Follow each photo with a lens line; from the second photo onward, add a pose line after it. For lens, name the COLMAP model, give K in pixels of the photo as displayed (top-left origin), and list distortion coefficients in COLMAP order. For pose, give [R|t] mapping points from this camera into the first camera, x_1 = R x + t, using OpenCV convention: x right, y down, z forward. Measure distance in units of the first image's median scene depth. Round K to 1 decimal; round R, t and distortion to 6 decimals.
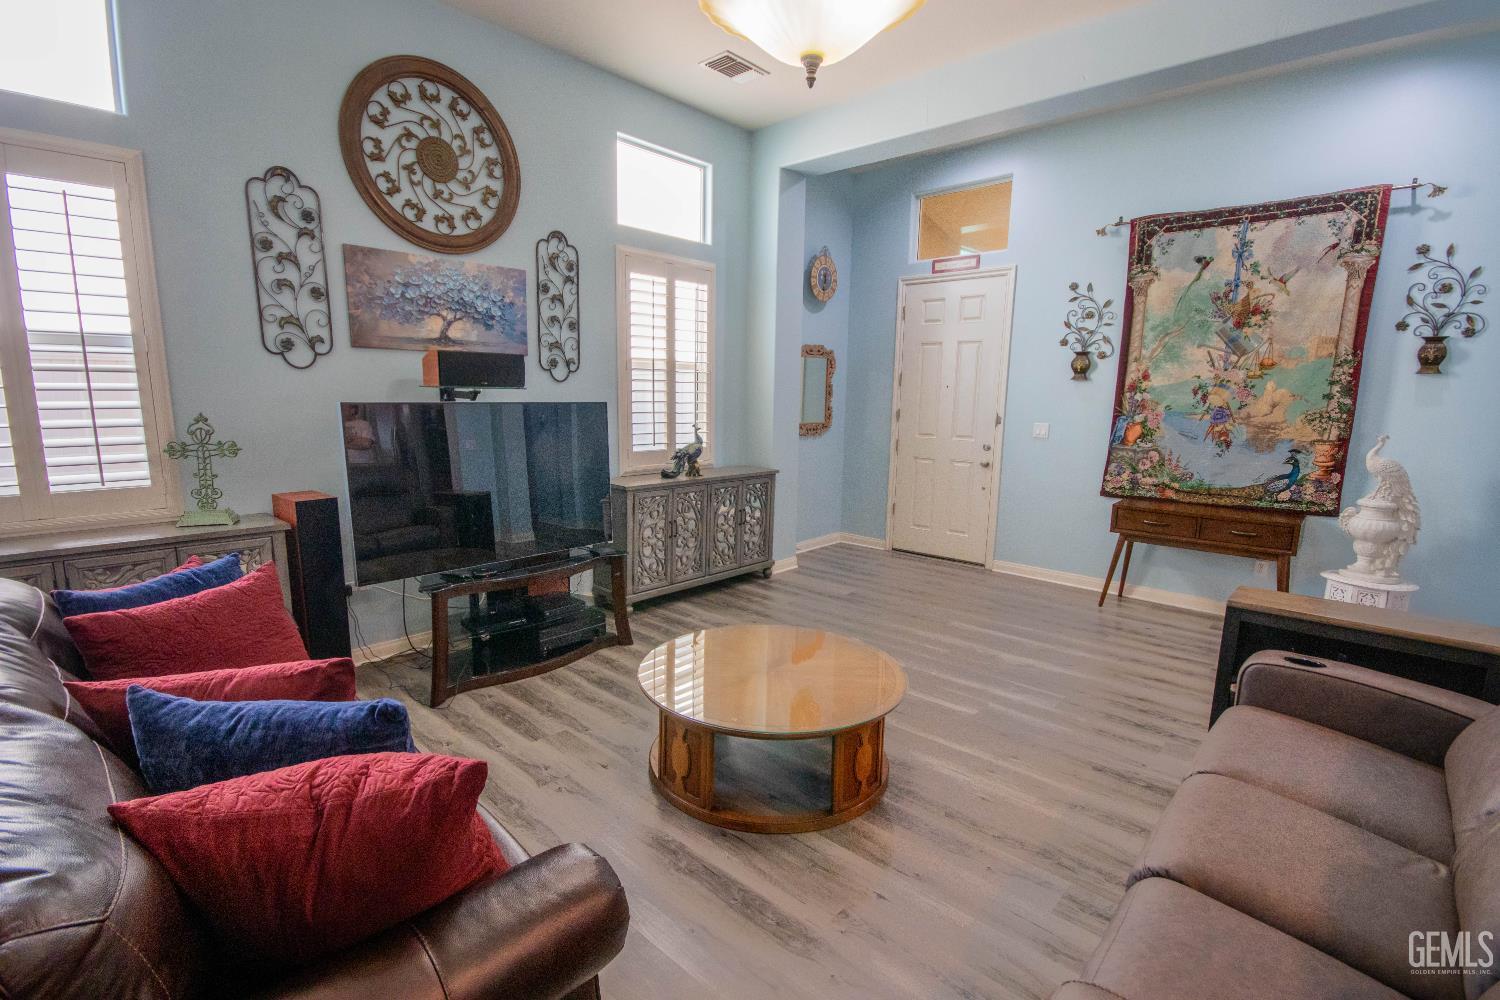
lens RADIAL K [[698.3, 0, 740.9], [0, 698.3, 508.2], [0, 0, 1]] dist [0.004436, -0.009292]
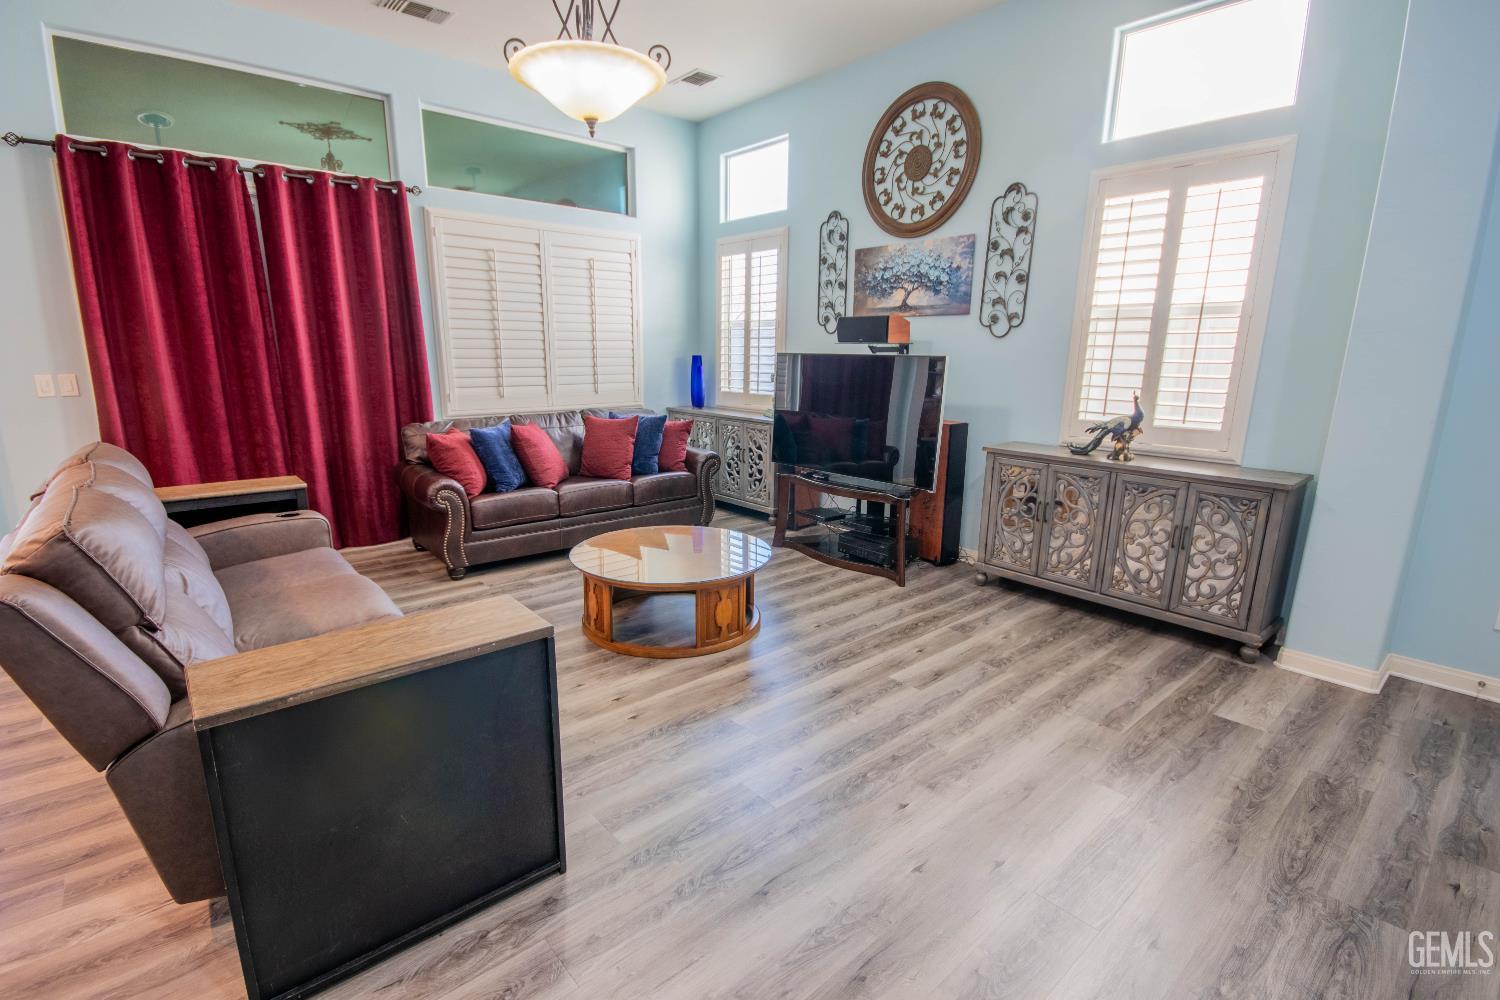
lens RADIAL K [[698.3, 0, 794.5], [0, 698.3, 514.8], [0, 0, 1]] dist [0.004436, -0.009292]
pose [[-0.079471, 0.197298, -0.977117, 0.793260], [-0.191138, 0.959013, 0.209188, -0.089454], [0.978341, 0.203389, -0.038503, 0.797266]]
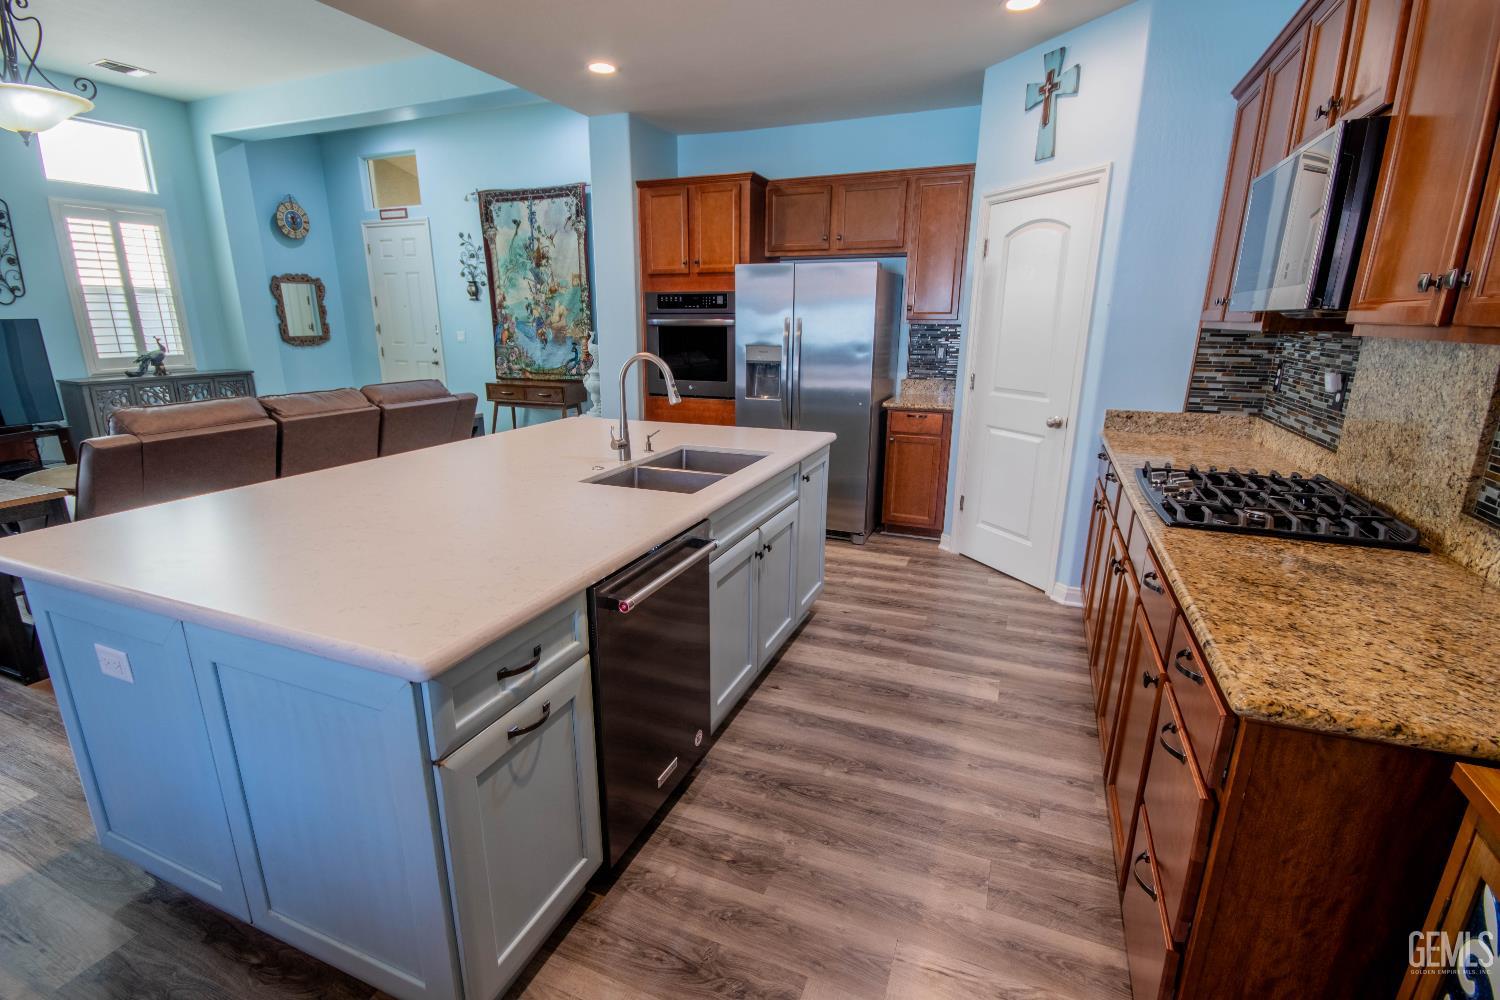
lens RADIAL K [[698.3, 0, 744.5], [0, 698.3, 509.9], [0, 0, 1]] dist [0.004436, -0.009292]
pose [[0.936788, -0.101751, 0.334777, 0.571292], [0.066302, 0.991070, 0.115693, 0.145248], [-0.343559, -0.086183, 0.935168, -0.734403]]
